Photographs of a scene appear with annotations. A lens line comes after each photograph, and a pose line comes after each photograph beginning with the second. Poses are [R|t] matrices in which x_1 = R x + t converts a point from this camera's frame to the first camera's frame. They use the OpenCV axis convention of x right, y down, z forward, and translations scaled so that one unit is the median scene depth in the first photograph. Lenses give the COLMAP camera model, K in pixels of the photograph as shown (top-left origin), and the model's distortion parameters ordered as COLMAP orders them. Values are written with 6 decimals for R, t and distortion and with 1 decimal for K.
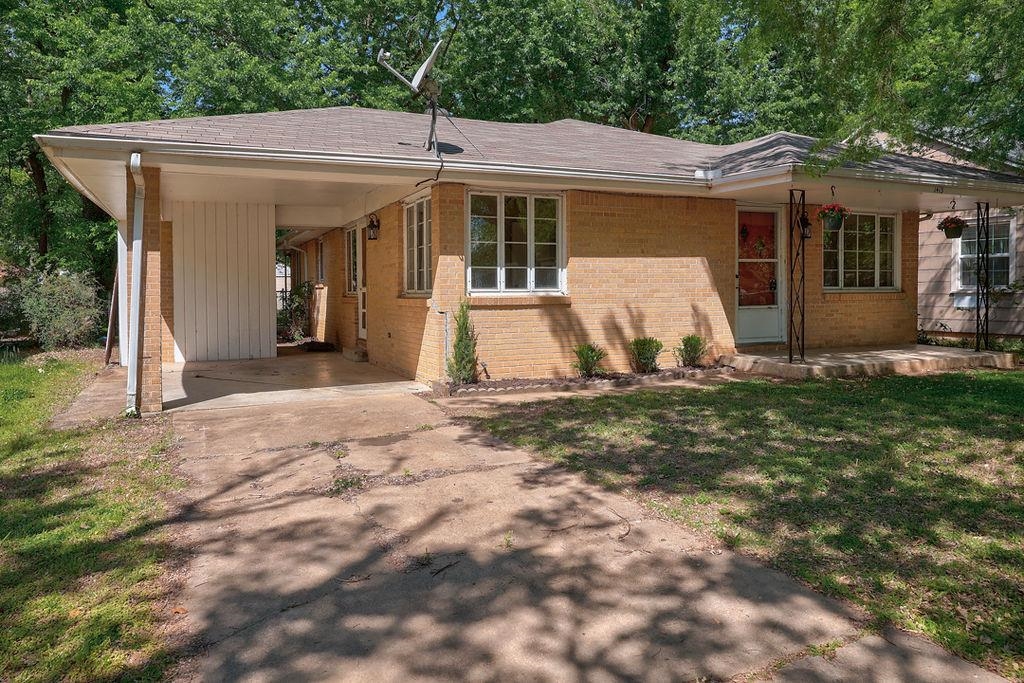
lens RADIAL K [[667.0, 0, 497.7], [0, 667.0, 310.1], [0, 0, 1]] dist [-0.011767, -0.001971]
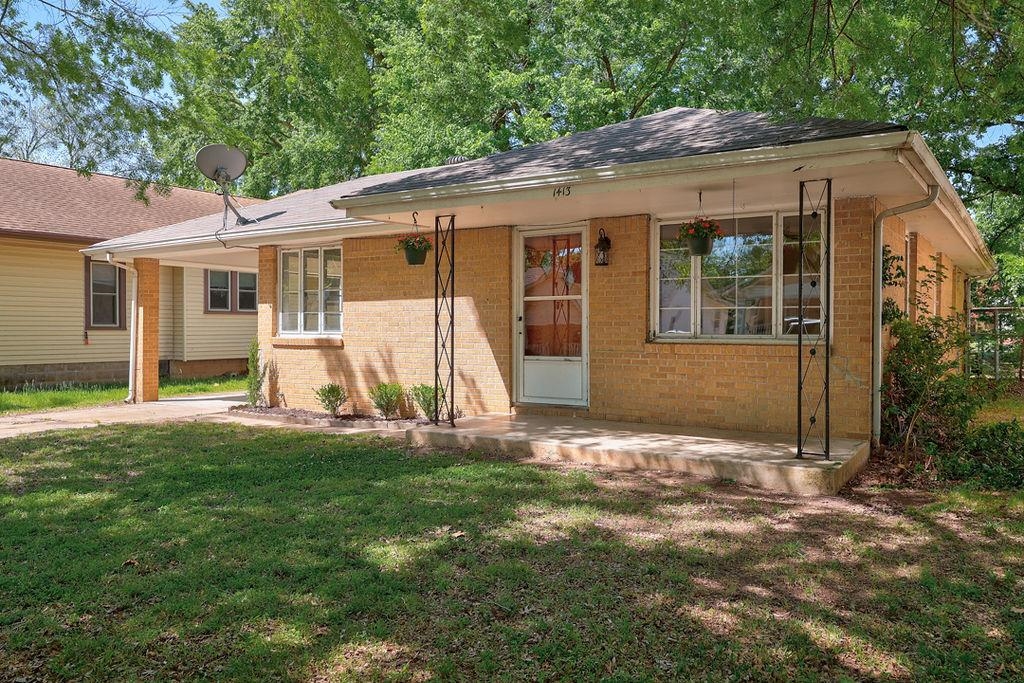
lens RADIAL K [[777.3, 0, 521.1], [0, 777.3, 341.8], [0, 0, 1]] dist [0.008765, 0.003128]
pose [[0.561463, 0.021429, -0.827224, 1.140083], [-0.032606, 0.999461, 0.003760, -0.026380], [0.826859, 0.024861, 0.561859, 0.472053]]
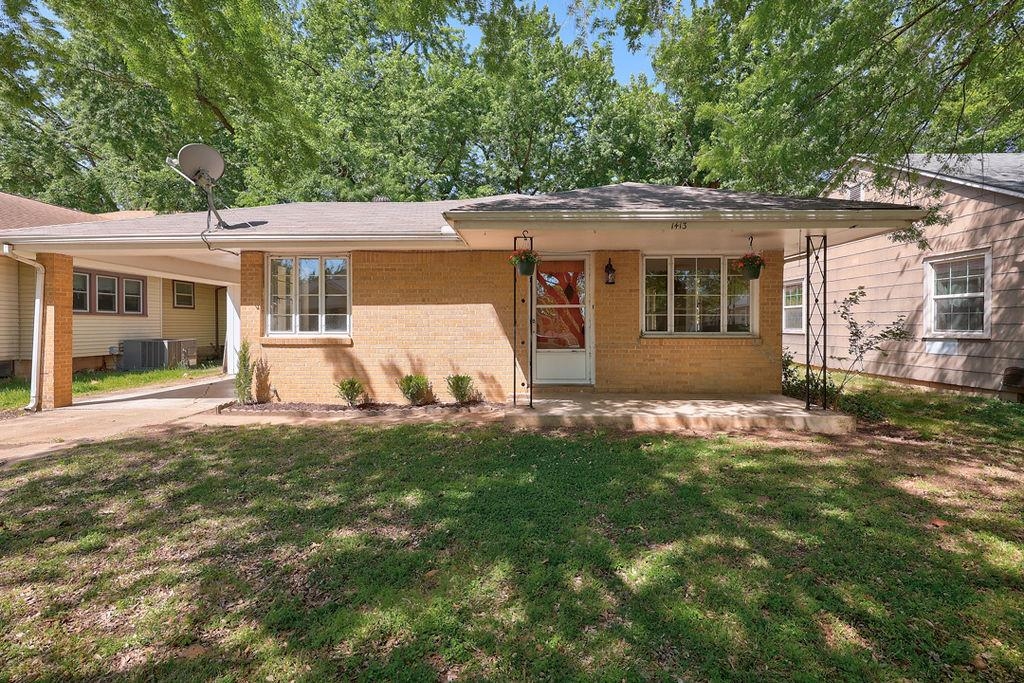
lens RADIAL K [[431.7, 0, 505.2], [0, 431.7, 331.5], [0, 0, 1]] dist [0.000889, 0.000363]
pose [[0.915072, 0.012447, -0.403099, 0.598948], [-0.018458, 0.999769, -0.011031, -0.025528], [0.402869, 0.017534, 0.915090, 0.343468]]
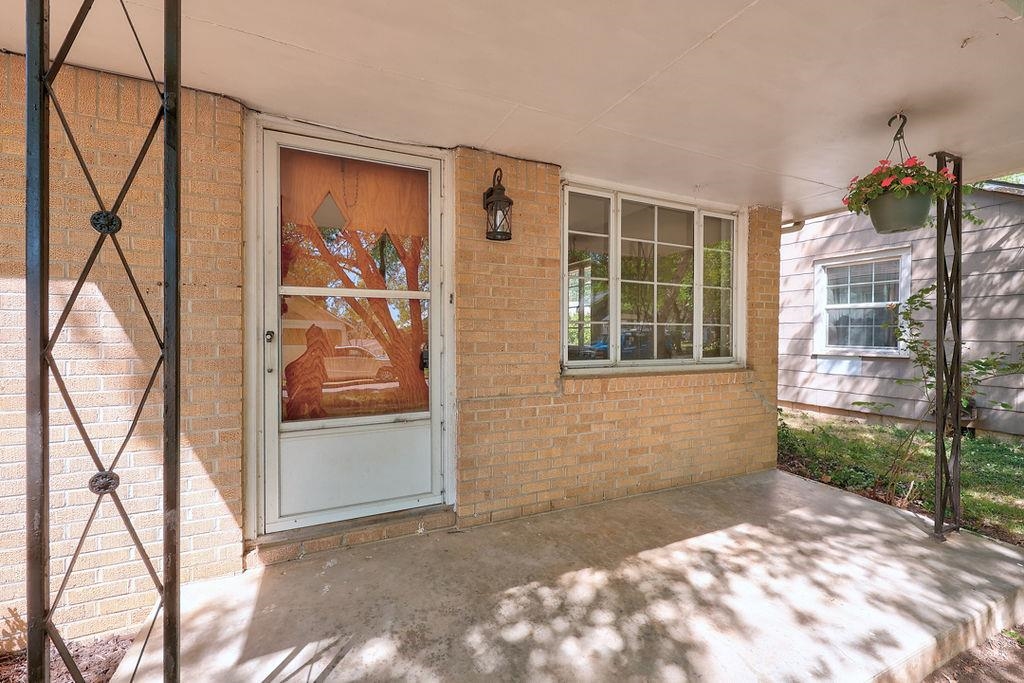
lens RADIAL K [[431.7, 0, 515.2], [0, 431.7, 337.4], [0, 0, 1]] dist [0.000889, 0.000363]
pose [[0.998852, 0.012913, 0.046133, 0.474310], [-0.012044, 0.999746, -0.019059, -0.047416], [-0.046367, 0.018481, 0.998753, 0.774084]]
